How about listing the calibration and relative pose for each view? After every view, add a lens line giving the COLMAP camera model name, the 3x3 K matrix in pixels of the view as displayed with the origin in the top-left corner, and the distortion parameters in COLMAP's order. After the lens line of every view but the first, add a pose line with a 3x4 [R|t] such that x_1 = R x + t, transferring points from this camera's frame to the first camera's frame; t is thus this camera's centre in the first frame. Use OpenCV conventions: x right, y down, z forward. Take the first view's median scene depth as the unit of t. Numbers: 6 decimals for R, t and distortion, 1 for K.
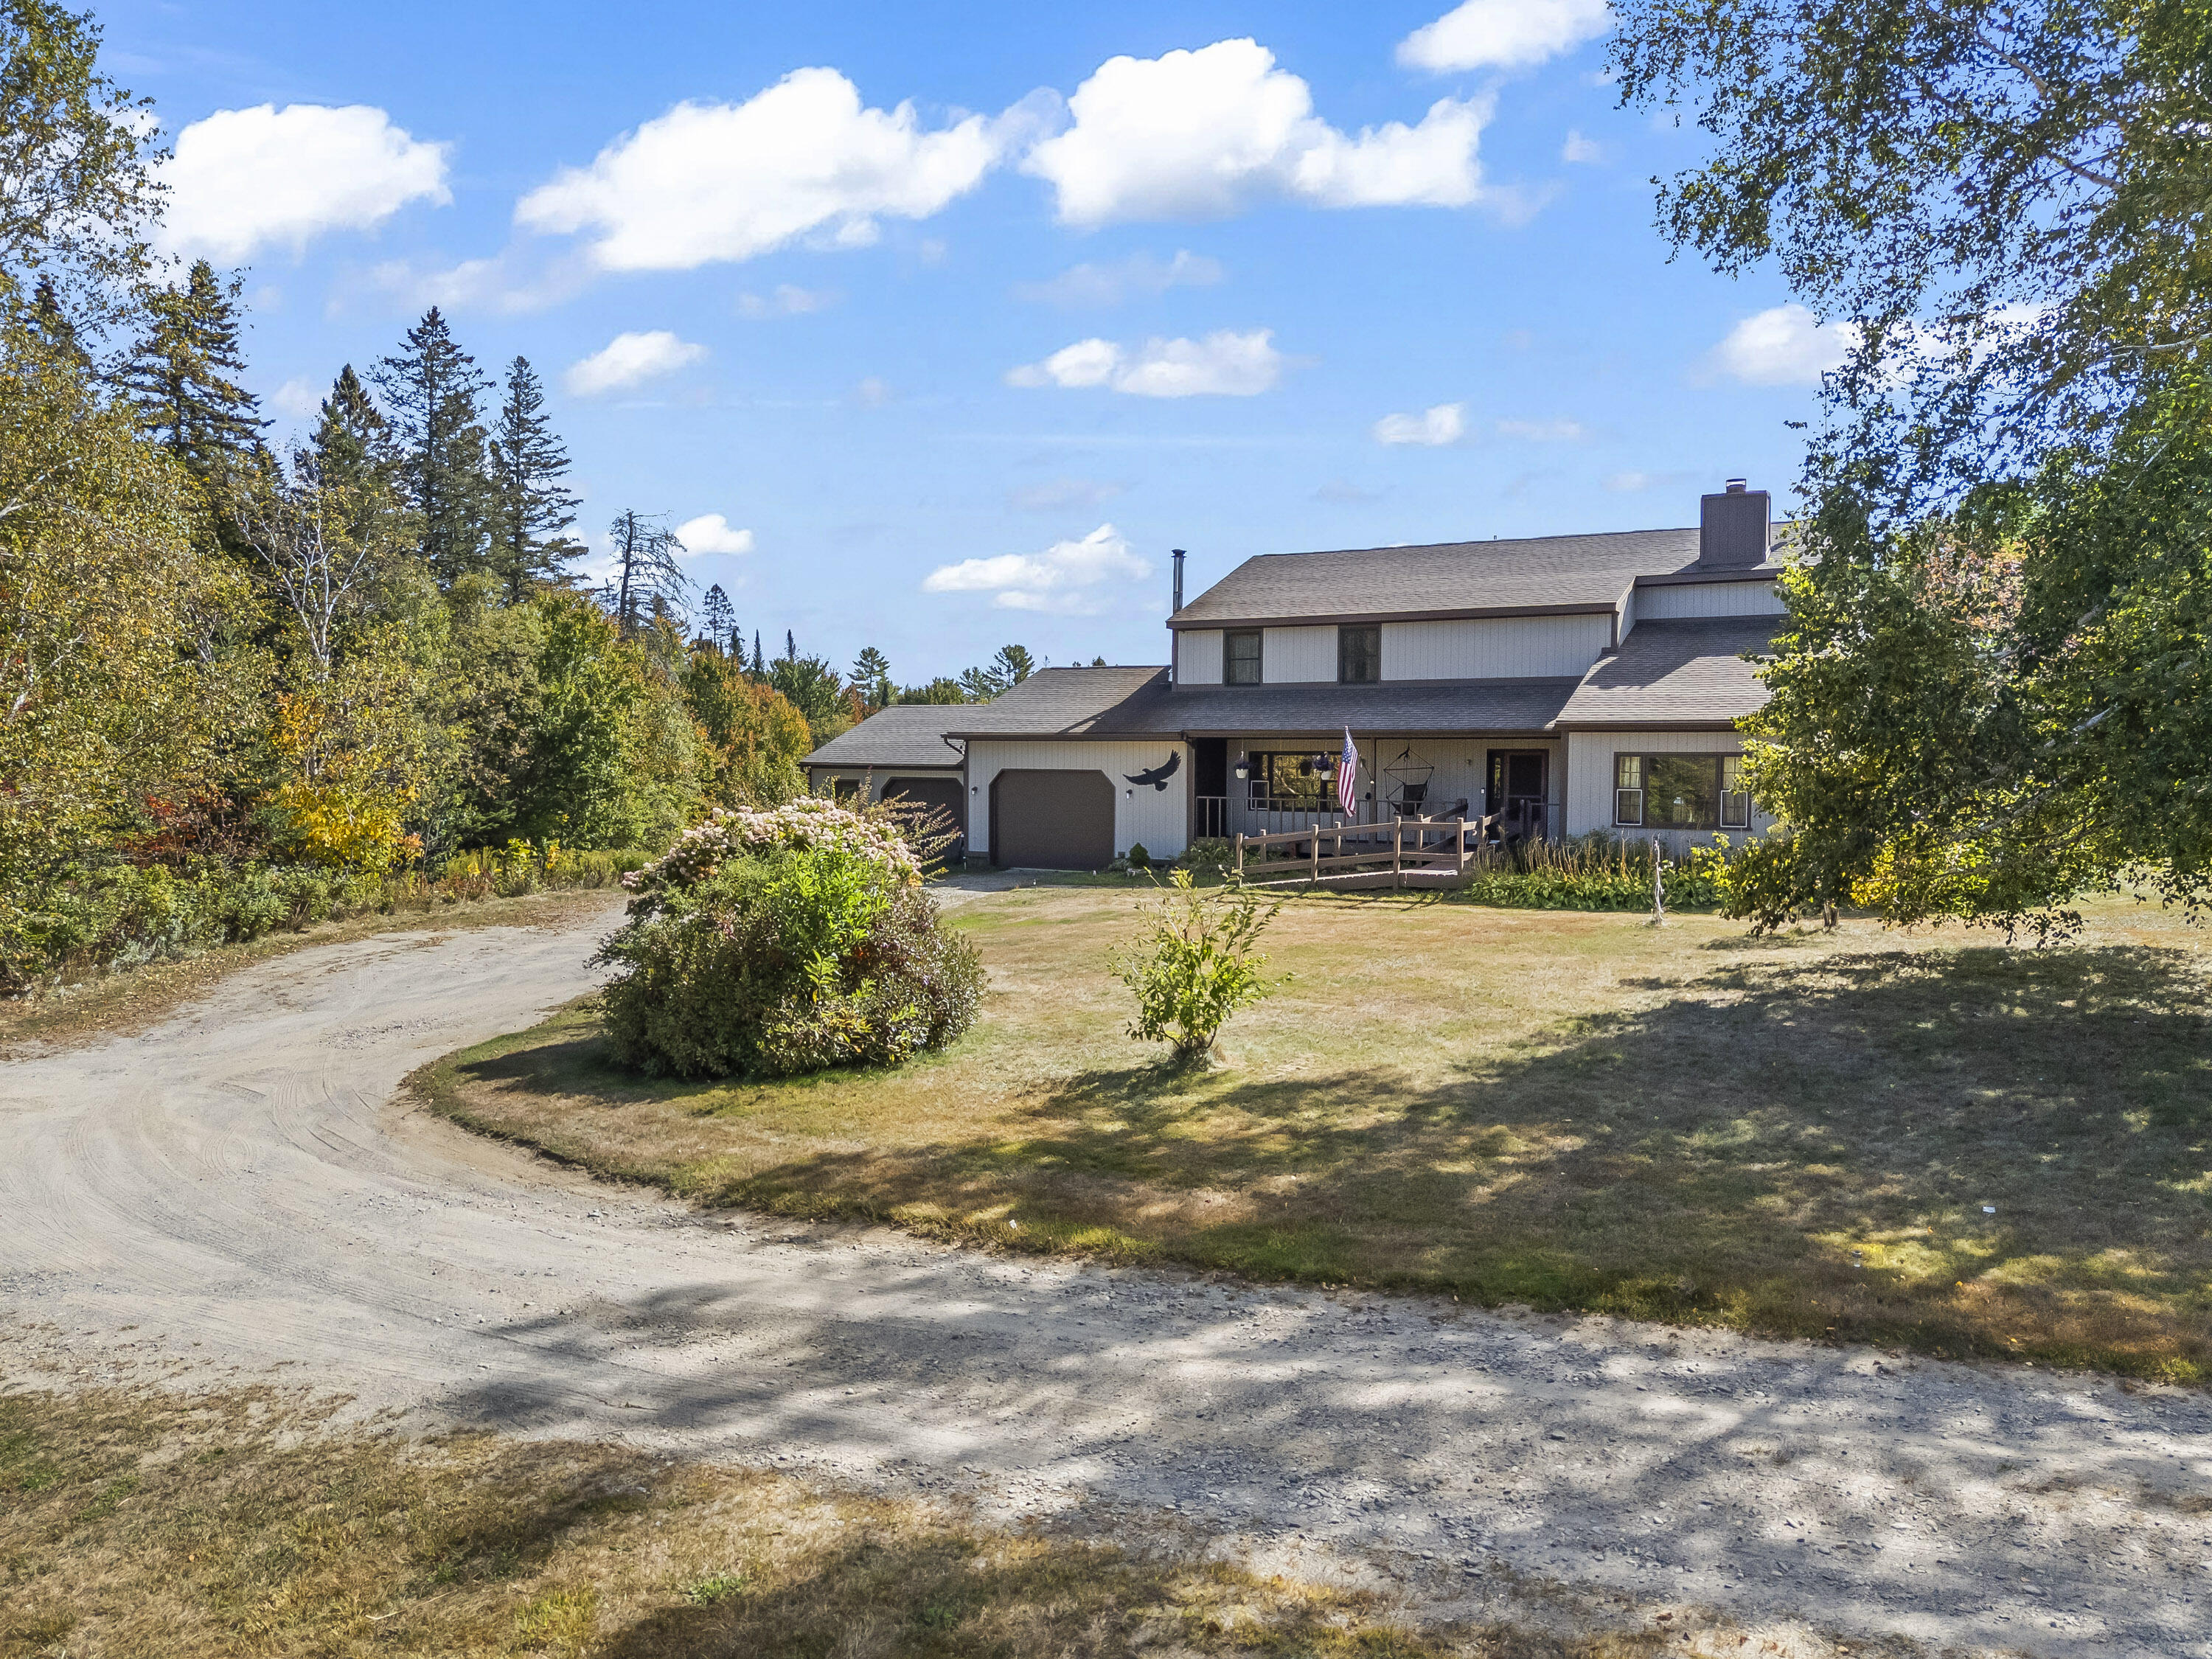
lens RADIAL K [[1599.0, 0, 1088.6], [0, 1599.0, 836.8], [0, 0, 1]] dist [0.107581, -0.147709]
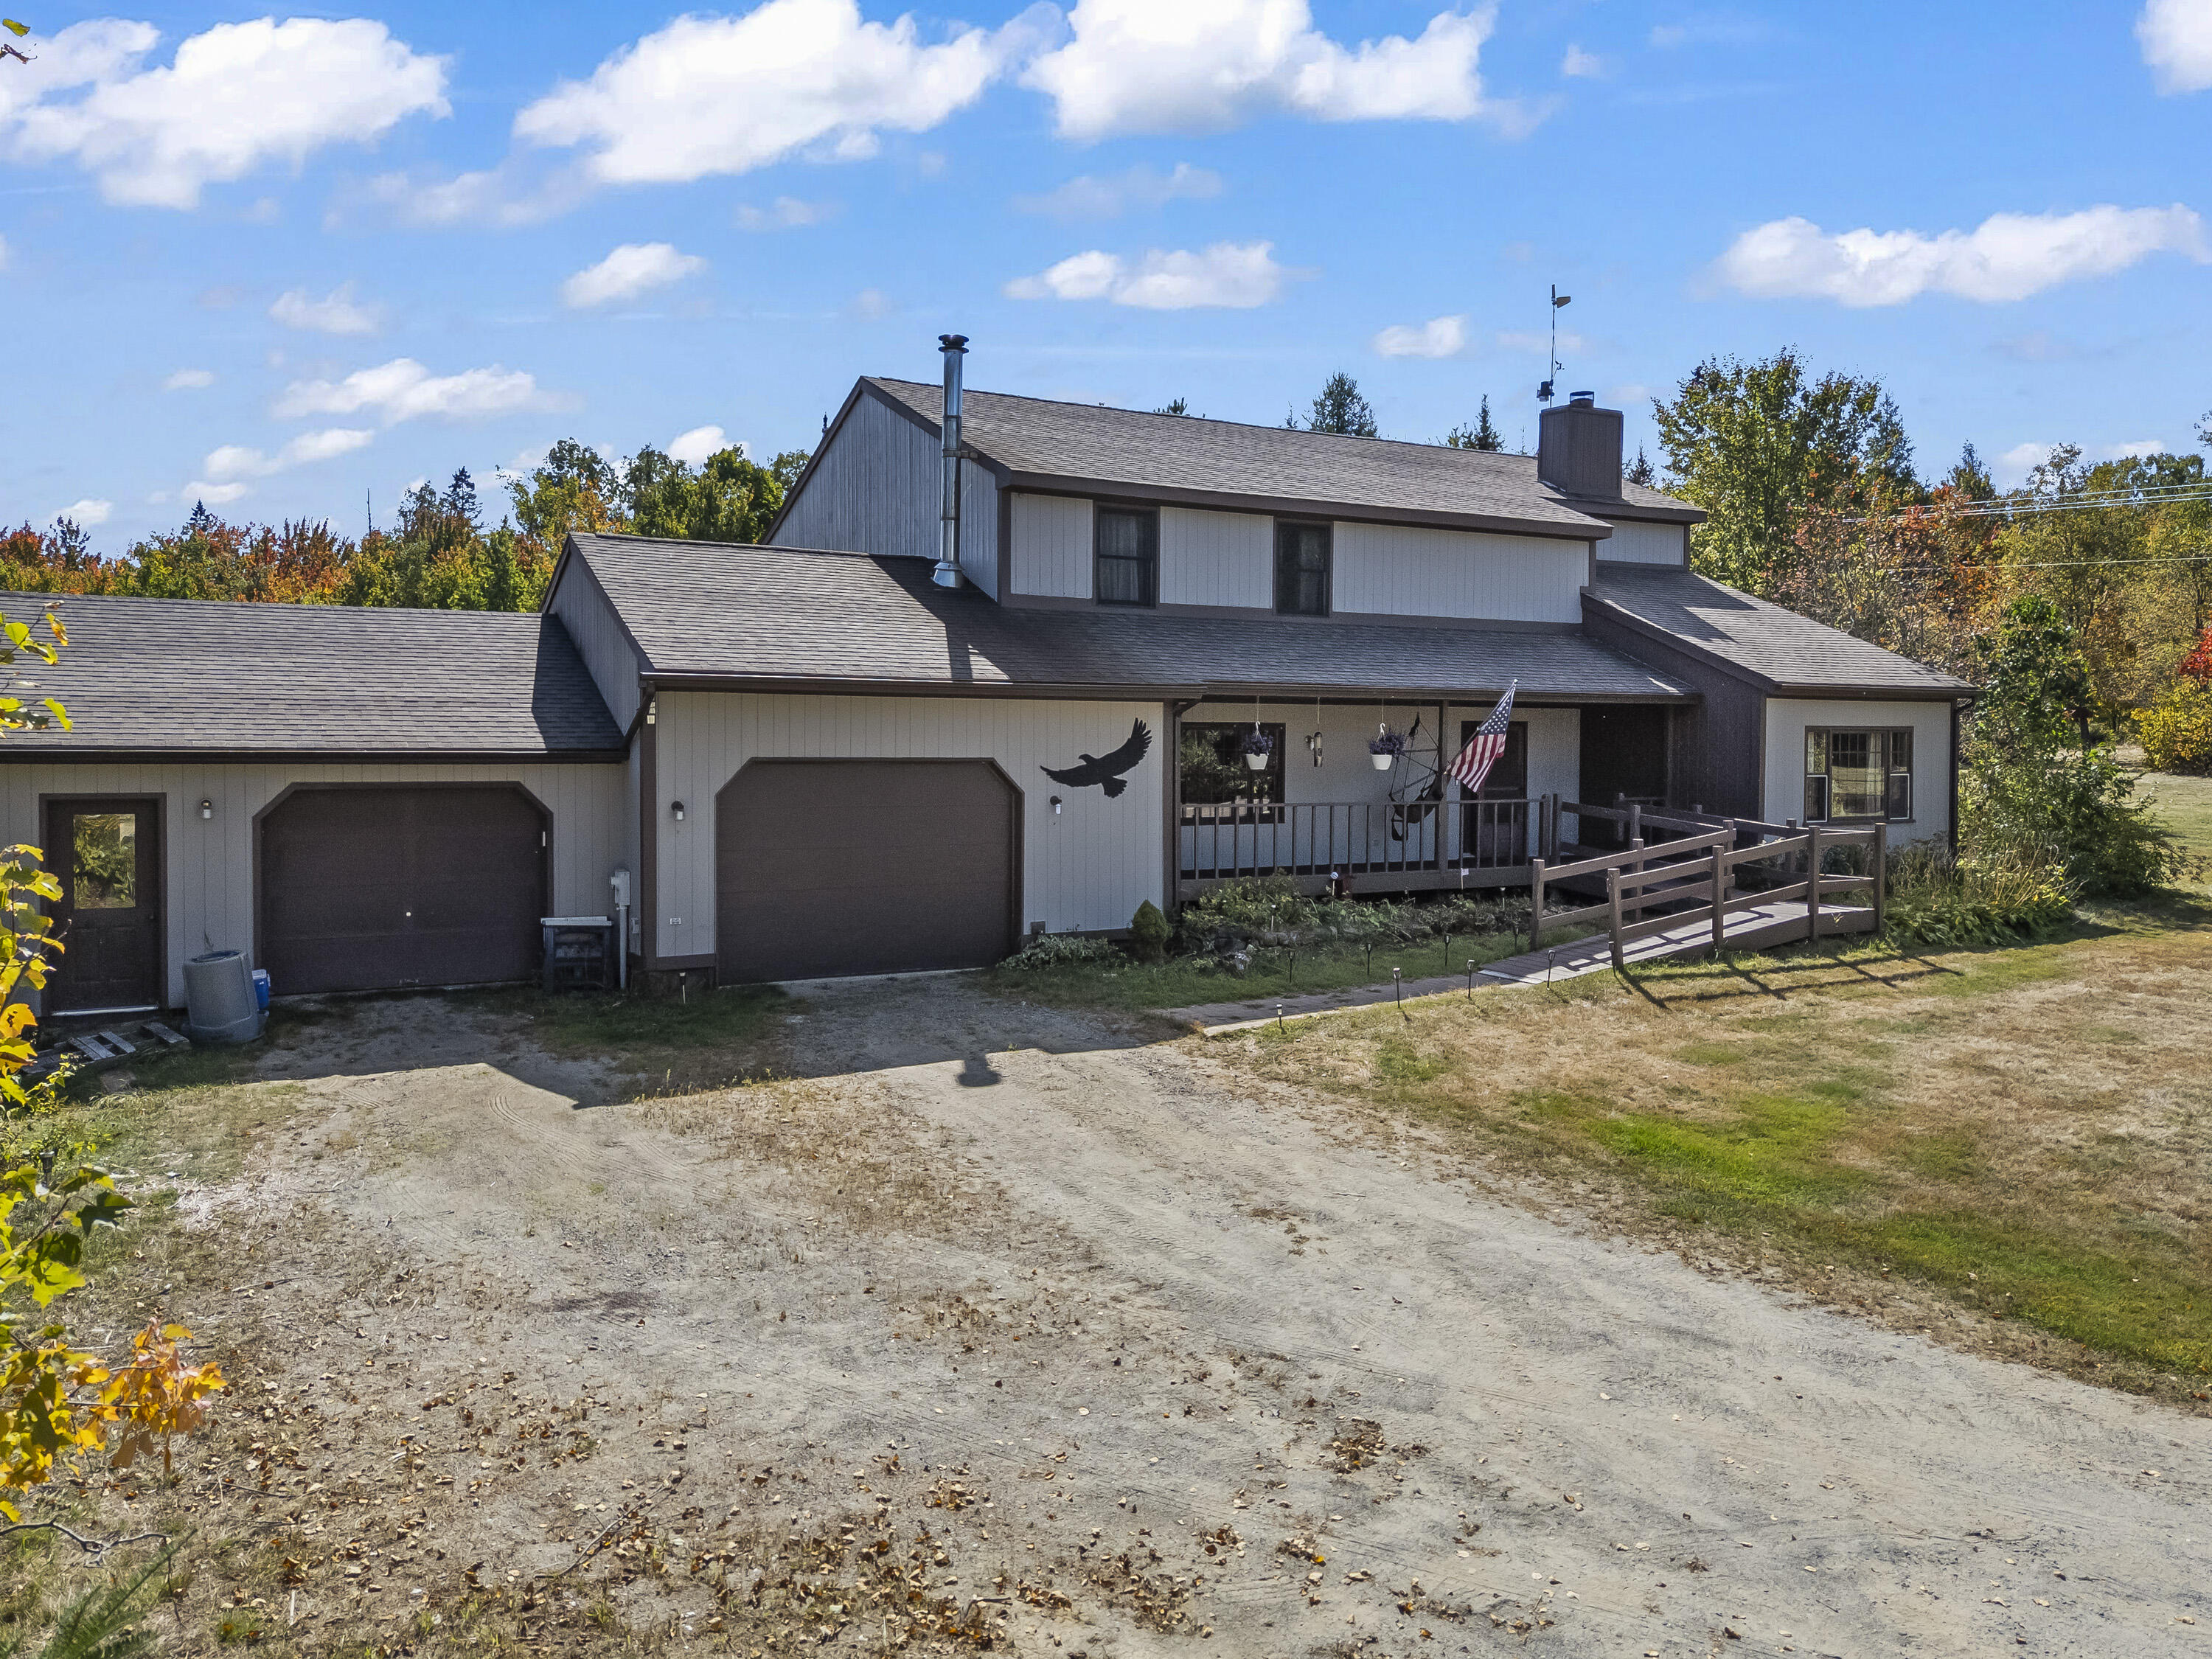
lens RADIAL K [[1634.6, 0, 1102.2], [0, 1634.6, 807.0], [0, 0, 1]] dist [0.064420, -0.052287]
pose [[0.500196, -0.038254, 0.865067, -0.413583], [0.042777, 0.998896, 0.019437, -0.035794], [-0.864855, 0.027283, 0.501280, 0.736895]]
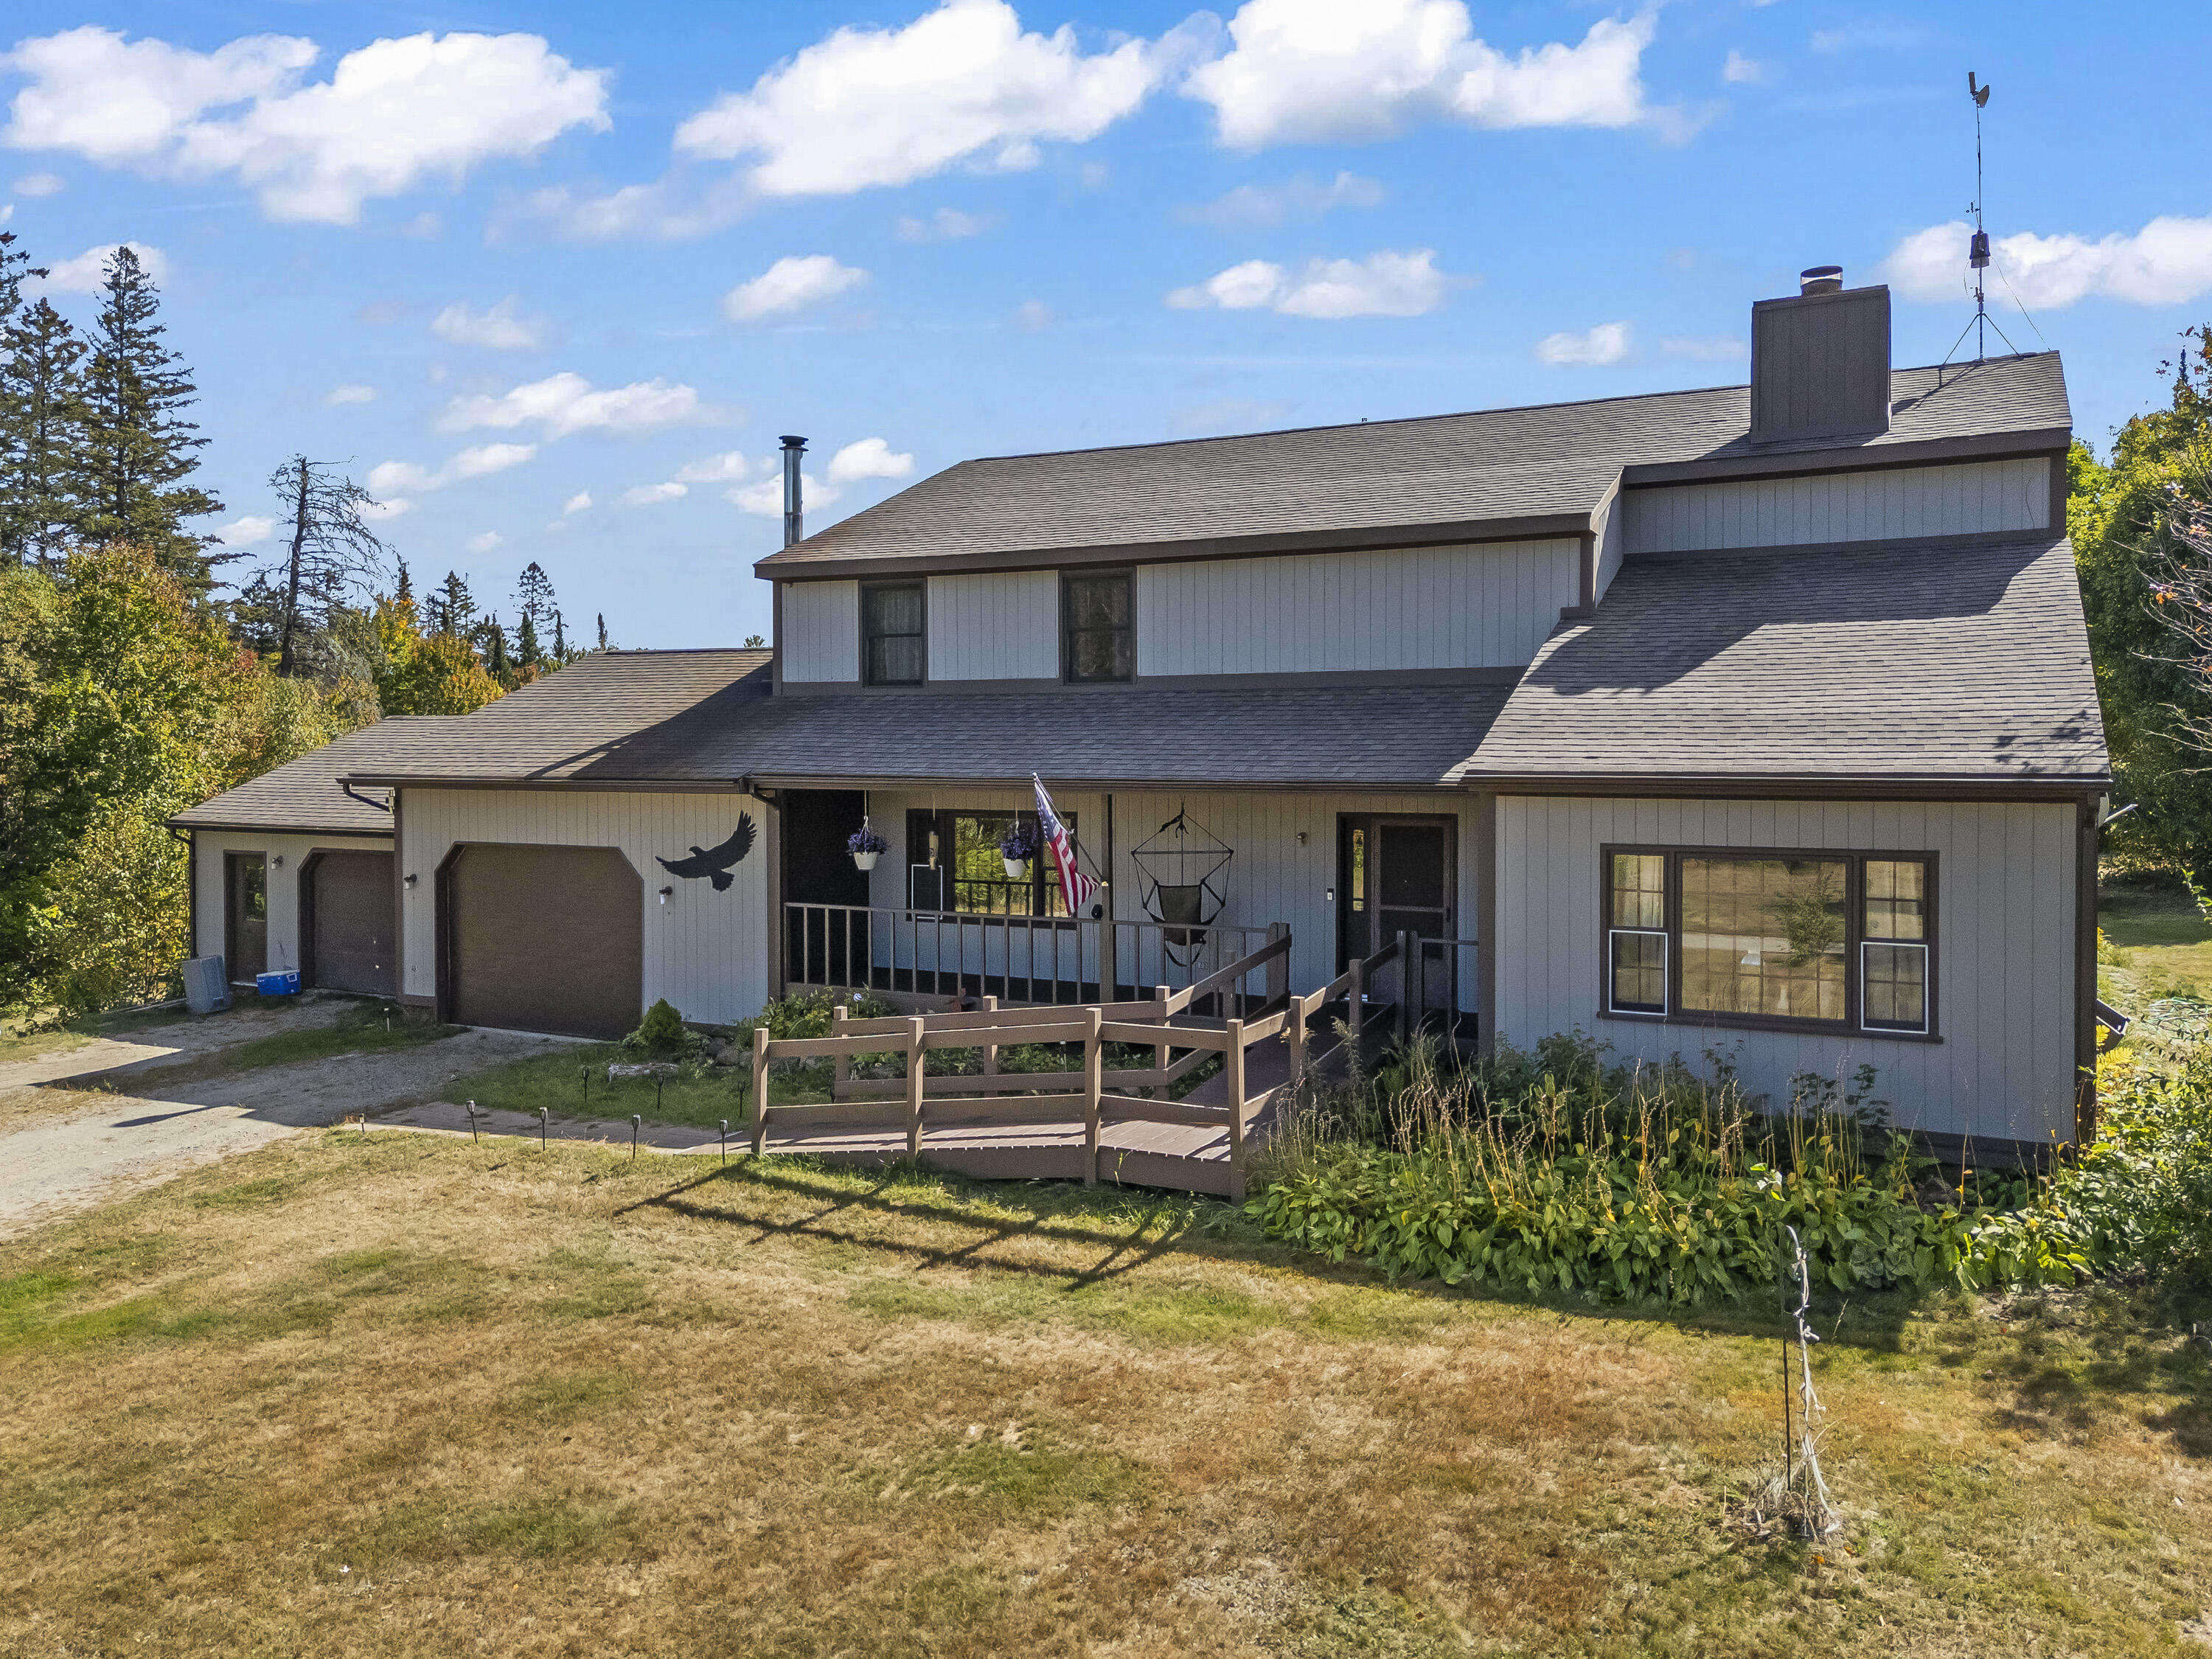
lens RADIAL K [[1634.6, 0, 1102.2], [0, 1634.6, 807.0], [0, 0, 1]] dist [0.064420, -0.052287]
pose [[0.998553, -0.008989, 0.053028, 0.139058], [0.009707, 0.999864, -0.013297, -0.047228], [-0.052901, 0.013793, 0.998504, 0.466516]]
